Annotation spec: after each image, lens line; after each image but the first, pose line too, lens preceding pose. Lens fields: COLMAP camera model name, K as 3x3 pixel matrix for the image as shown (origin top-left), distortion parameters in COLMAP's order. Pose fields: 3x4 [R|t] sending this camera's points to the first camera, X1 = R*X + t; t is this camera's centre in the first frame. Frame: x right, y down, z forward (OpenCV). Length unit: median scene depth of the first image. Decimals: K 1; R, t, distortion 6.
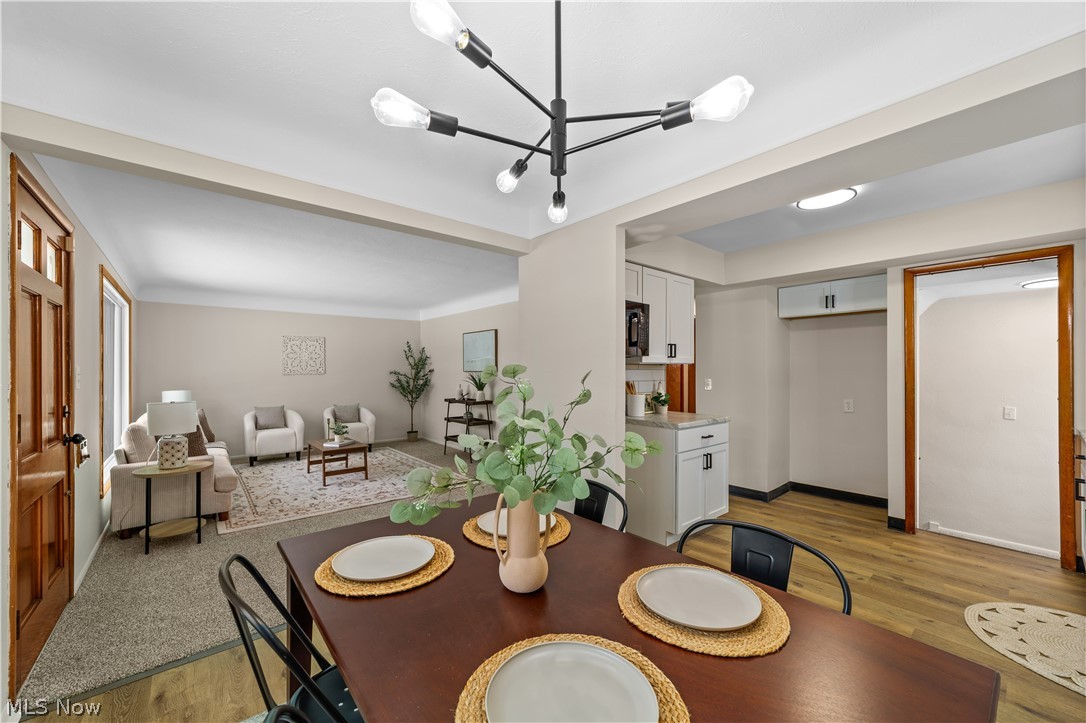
lens RADIAL K [[421.0, 0, 551.5], [0, 421.0, 369.3], [0, 0, 1]] dist [-0.000935, 0.008076]
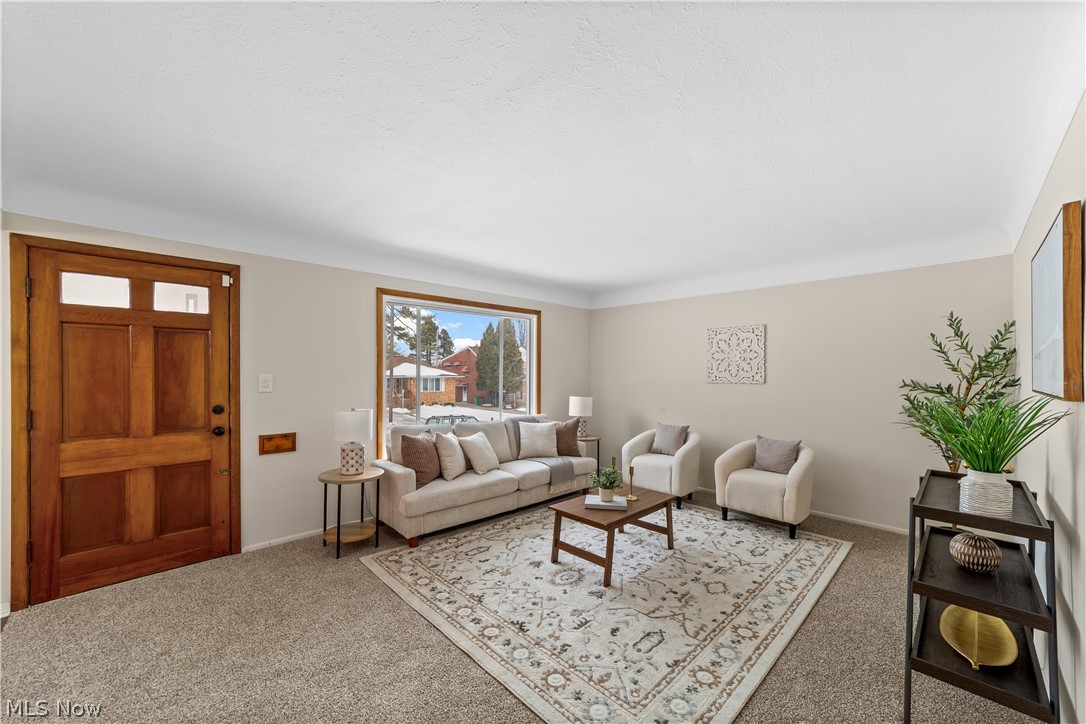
lens RADIAL K [[421.0, 0, 551.5], [0, 421.0, 369.8], [0, 0, 1]] dist [-0.000935, 0.008076]
pose [[0.054155, 0.000344, -0.998532, 0.129103], [-0.003212, 0.999995, 0.000171, -0.016038], [0.998527, 0.003198, 0.054156, 1.285272]]
